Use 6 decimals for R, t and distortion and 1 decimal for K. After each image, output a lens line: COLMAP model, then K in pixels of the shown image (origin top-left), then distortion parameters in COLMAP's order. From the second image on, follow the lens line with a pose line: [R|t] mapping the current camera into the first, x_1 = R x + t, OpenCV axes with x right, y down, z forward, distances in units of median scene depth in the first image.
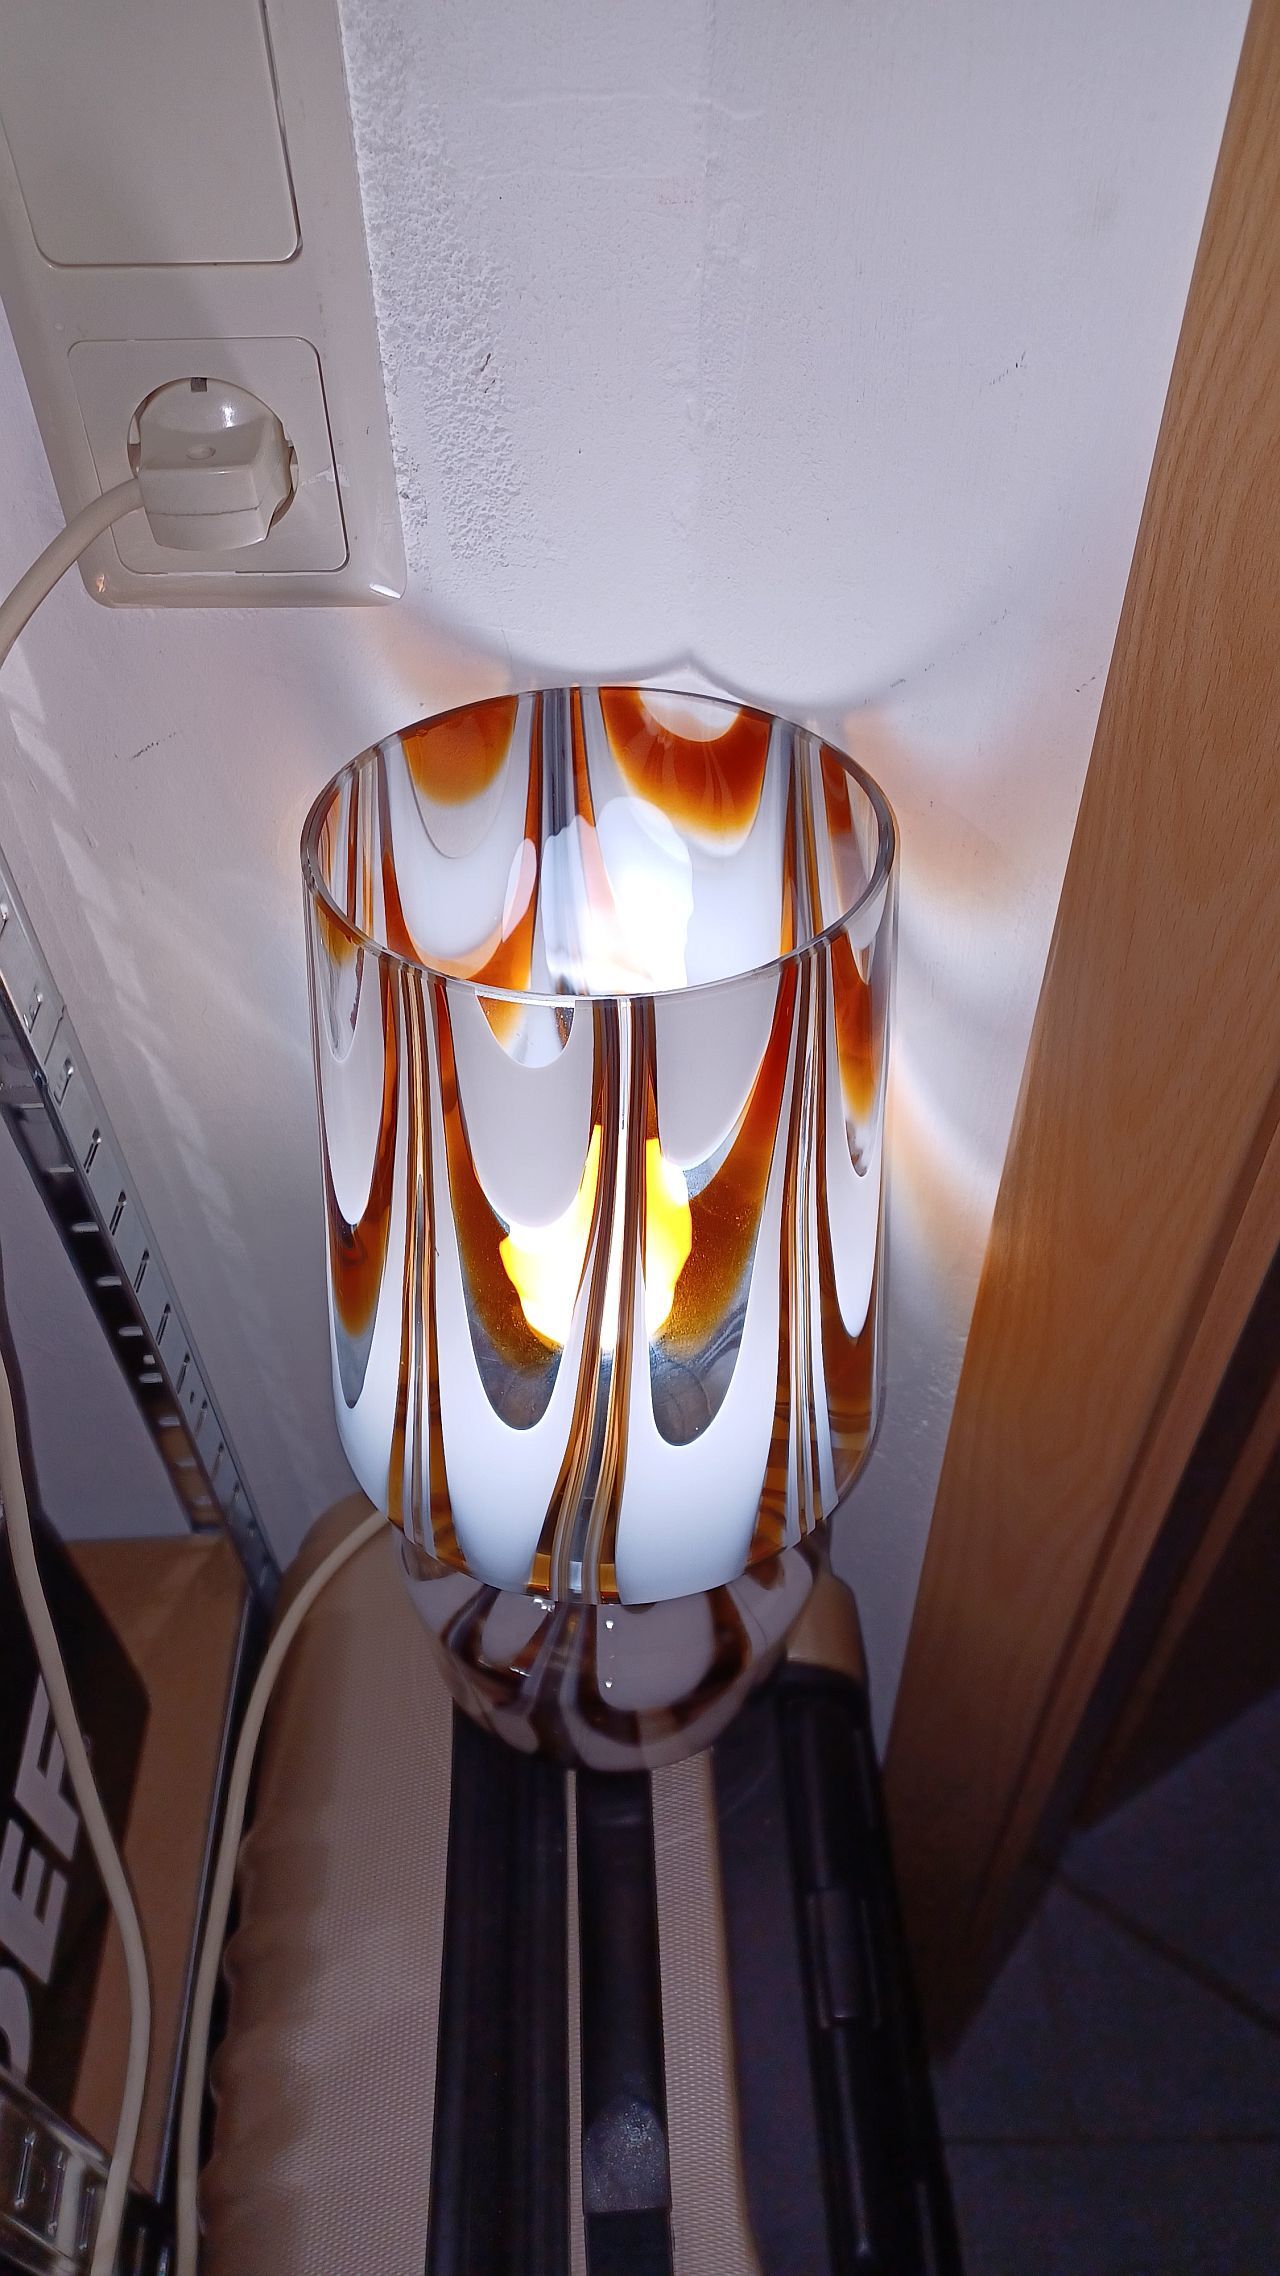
lens RADIAL K [[1734.5, 0, 640.0], [0, 1734.5, 1138.0], [0, 0, 1]] dist [0.031563, 0.001301]
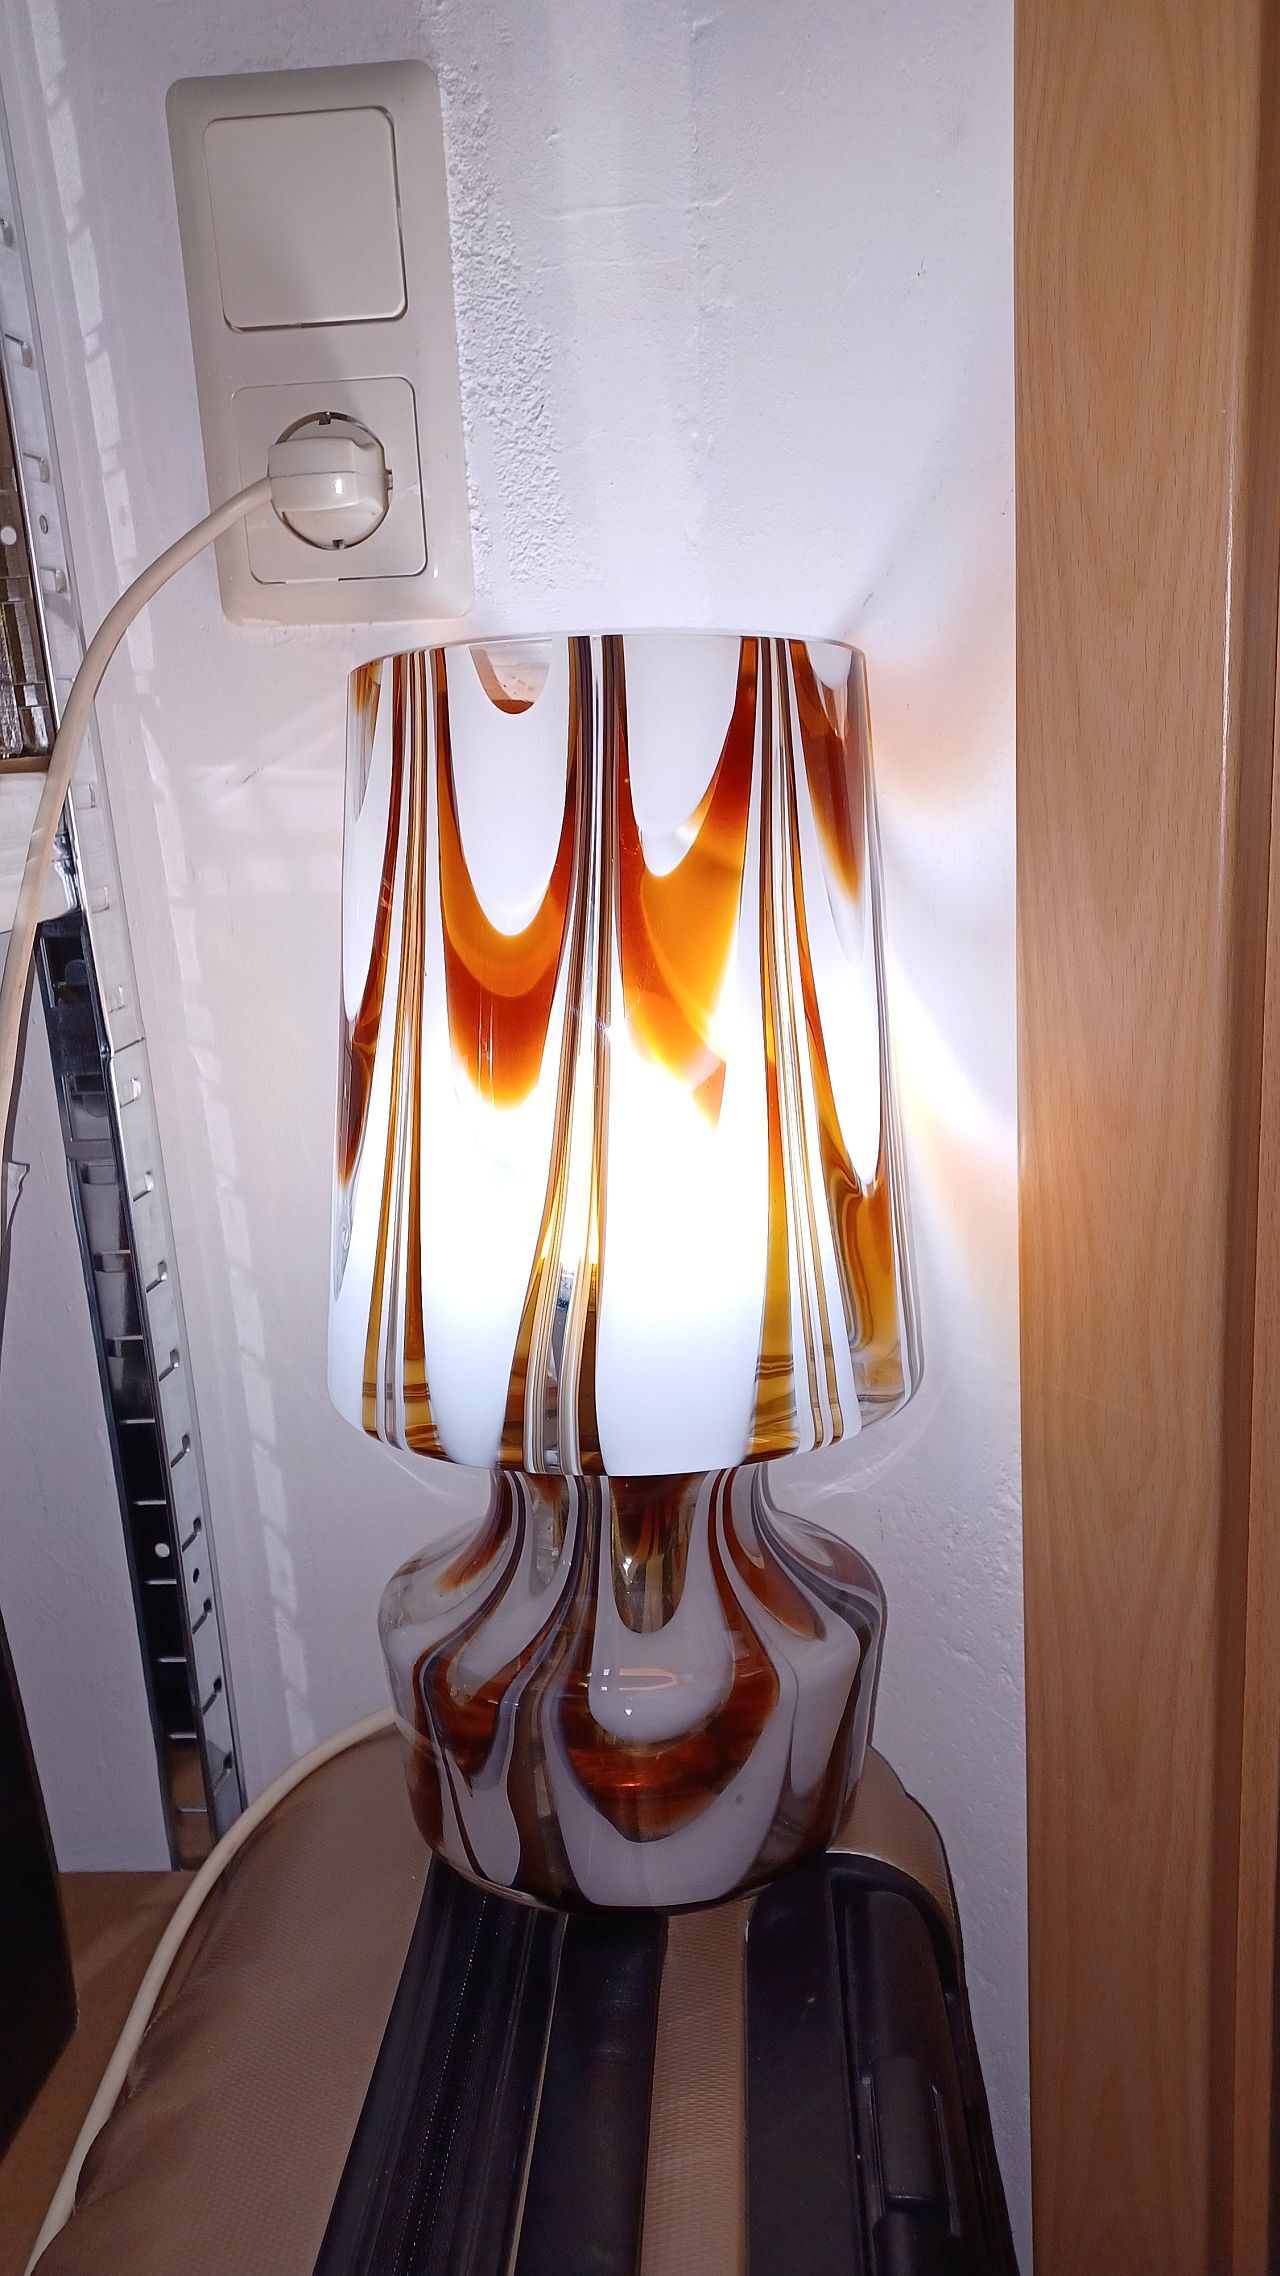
lens RADIAL K [[1734.5, 0, 640.0], [0, 1734.5, 1138.0], [0, 0, 1]] dist [0.031563, 0.001301]
pose [[0.993310, -0.012012, -0.114850, 0.133276], [-0.055138, 0.824542, -0.563107, 0.755428], [0.101463, 0.565673, 0.818364, 0.235900]]
